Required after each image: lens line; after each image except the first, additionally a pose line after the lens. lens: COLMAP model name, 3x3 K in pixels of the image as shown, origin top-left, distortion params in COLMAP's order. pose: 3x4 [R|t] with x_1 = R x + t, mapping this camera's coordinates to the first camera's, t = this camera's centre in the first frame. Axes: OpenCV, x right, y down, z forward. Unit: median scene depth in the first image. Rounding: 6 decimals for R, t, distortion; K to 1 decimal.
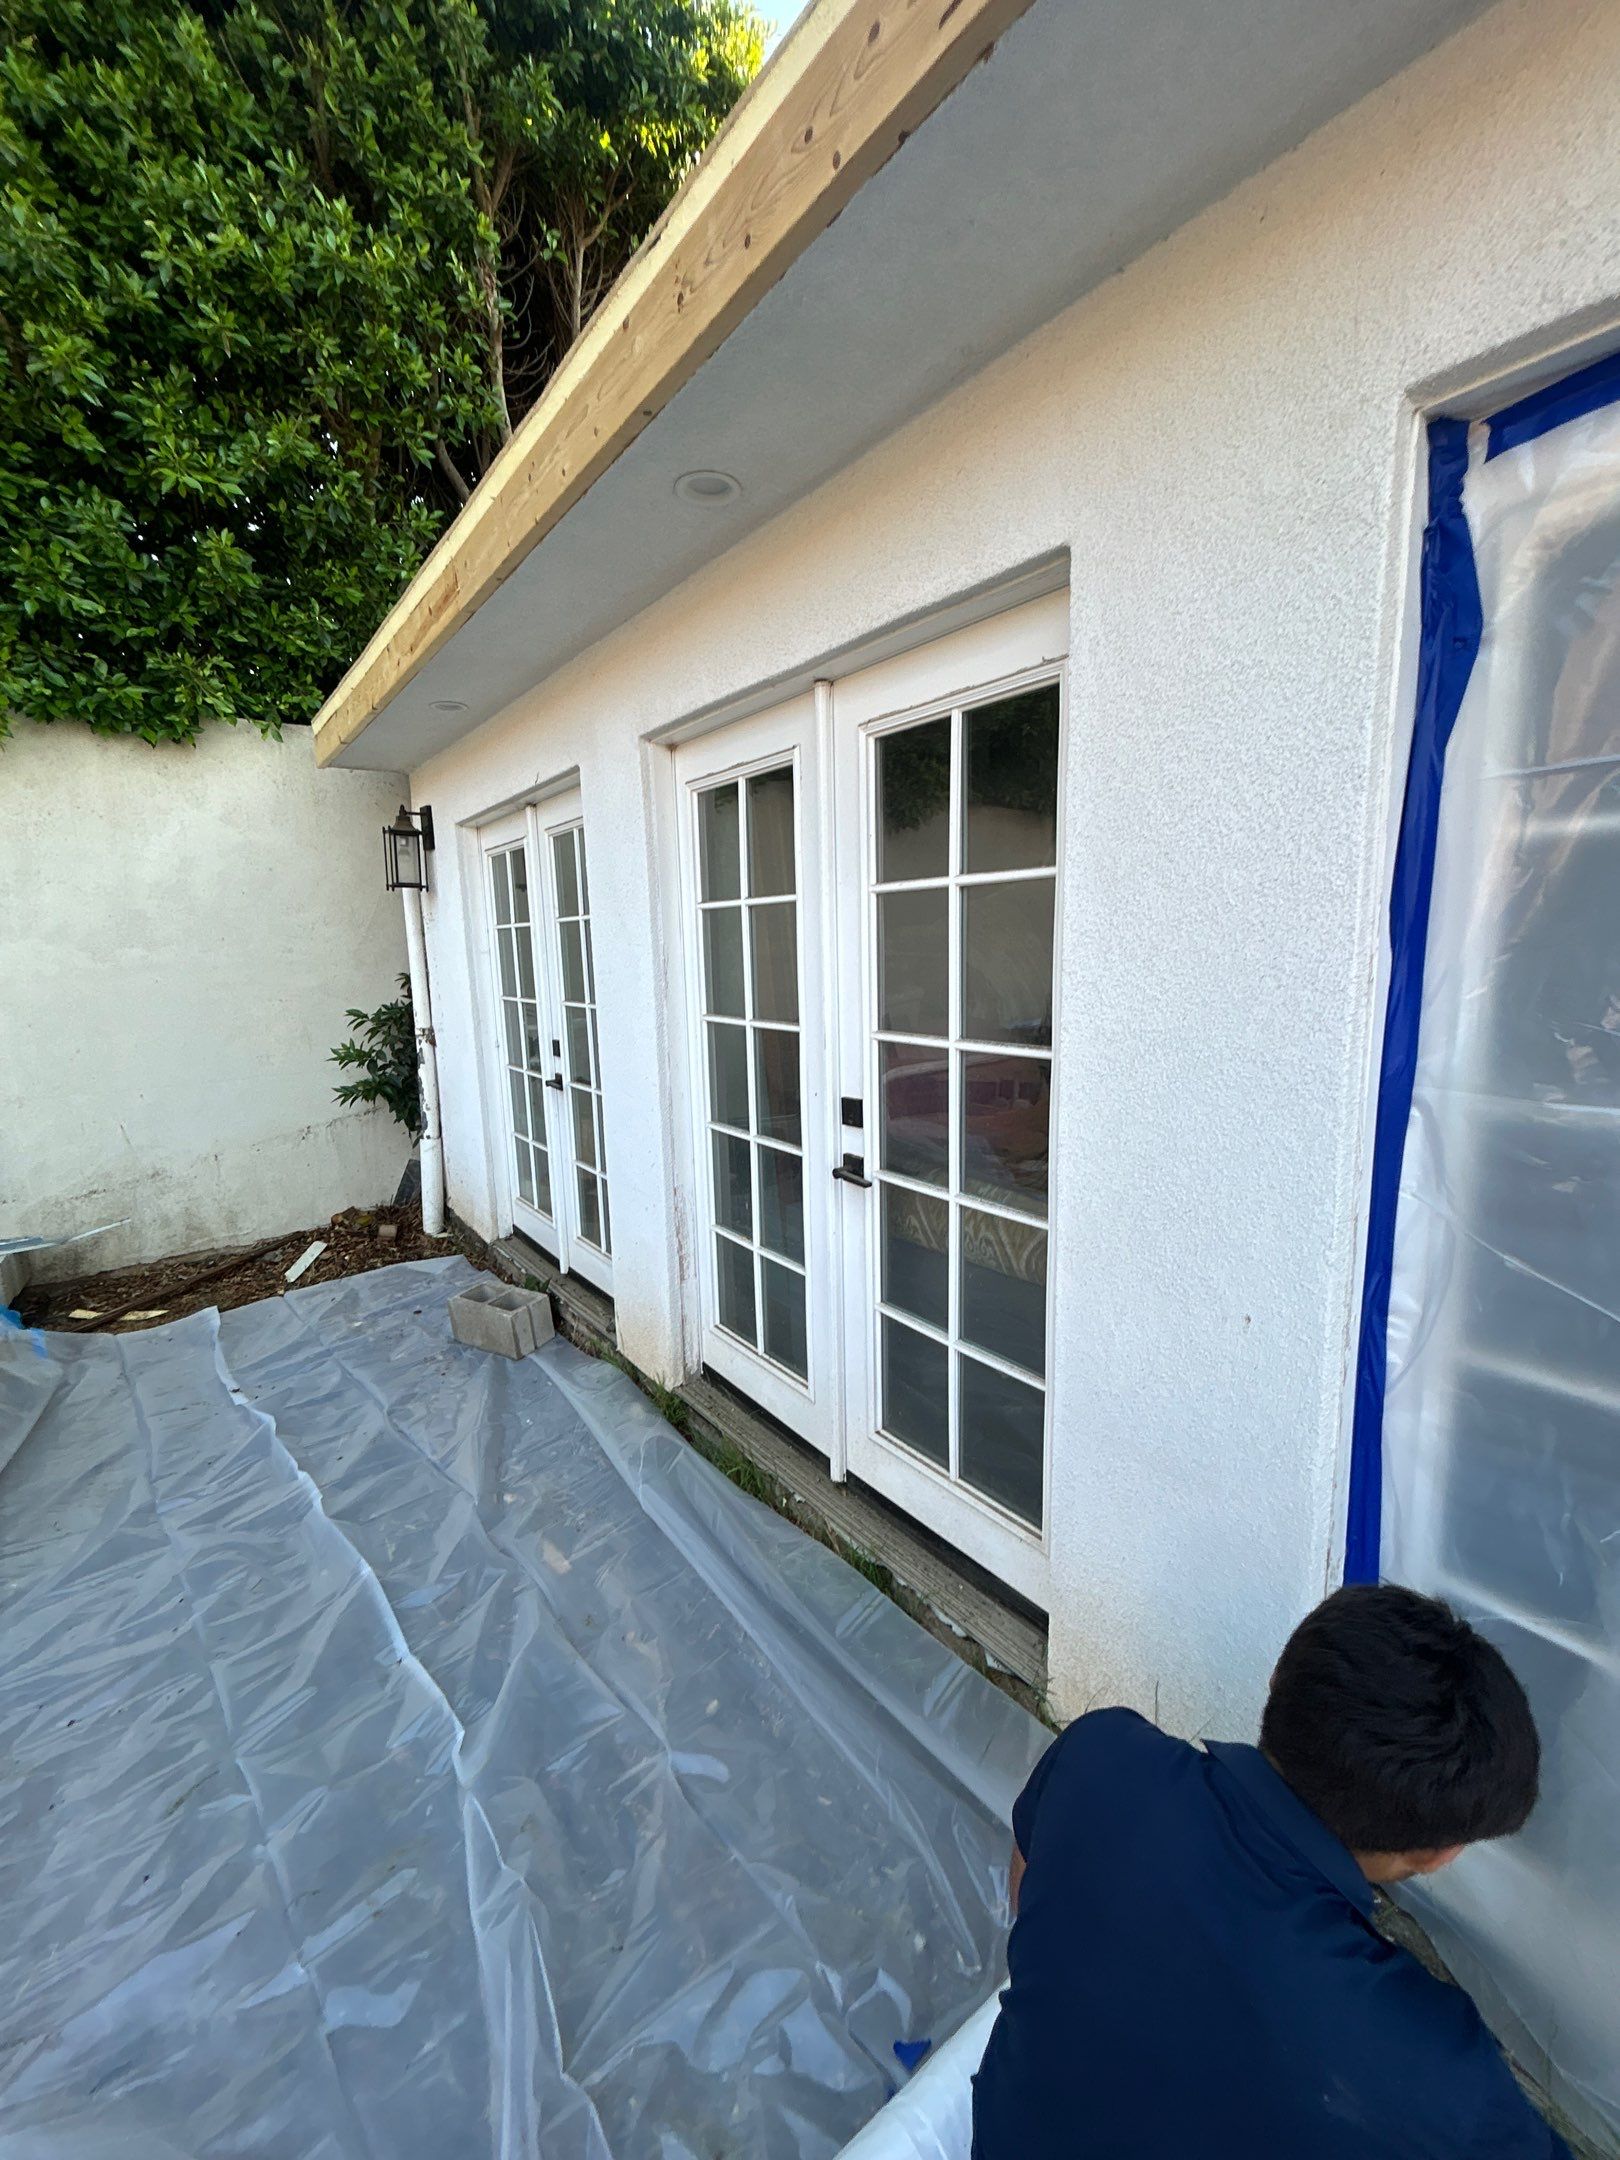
lens RADIAL K [[887.5, 0, 815.2], [0, 887.5, 1085.9], [0, 0, 1]] dist [-0.001852, 0.000109]
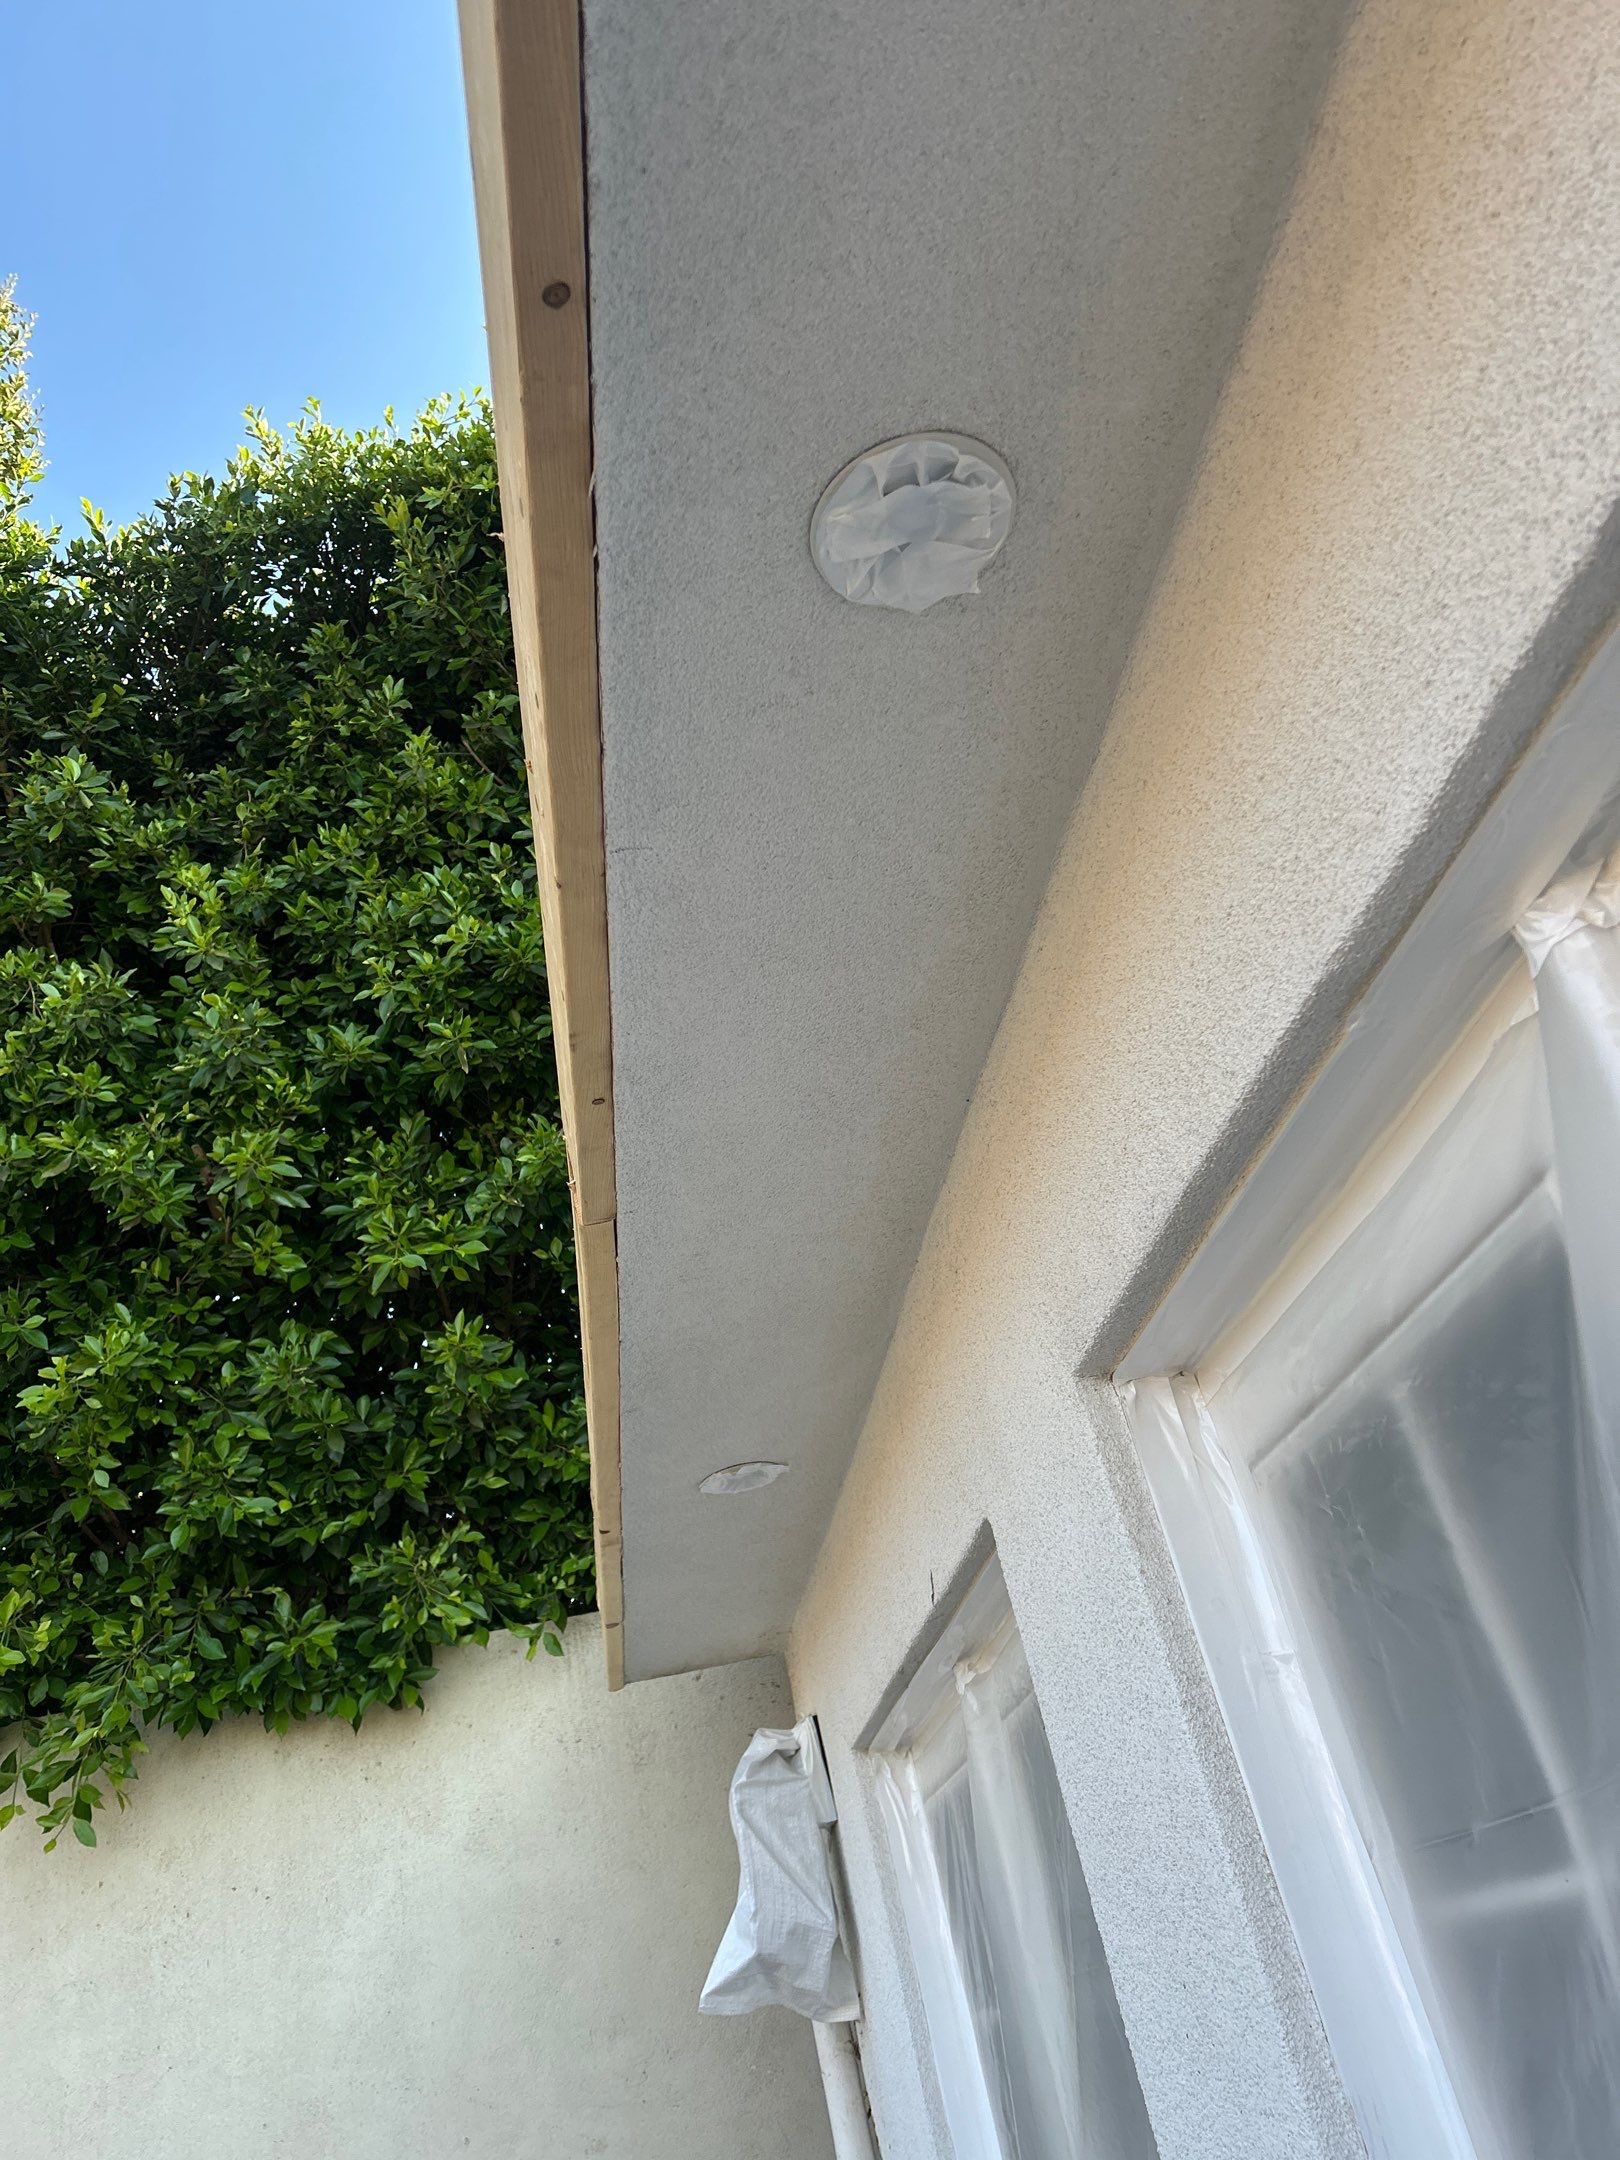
lens RADIAL K [[1574.0, 0, 807.7], [0, 1574.0, 1104.8], [0, 0, 1]] dist [0.074784, -0.078634]
pose [[0.824359, -0.395632, -0.404856, -0.002940], [0.084411, 0.793126, -0.603180, -0.090846], [0.559739, 0.463063, 0.687215, 0.354010]]
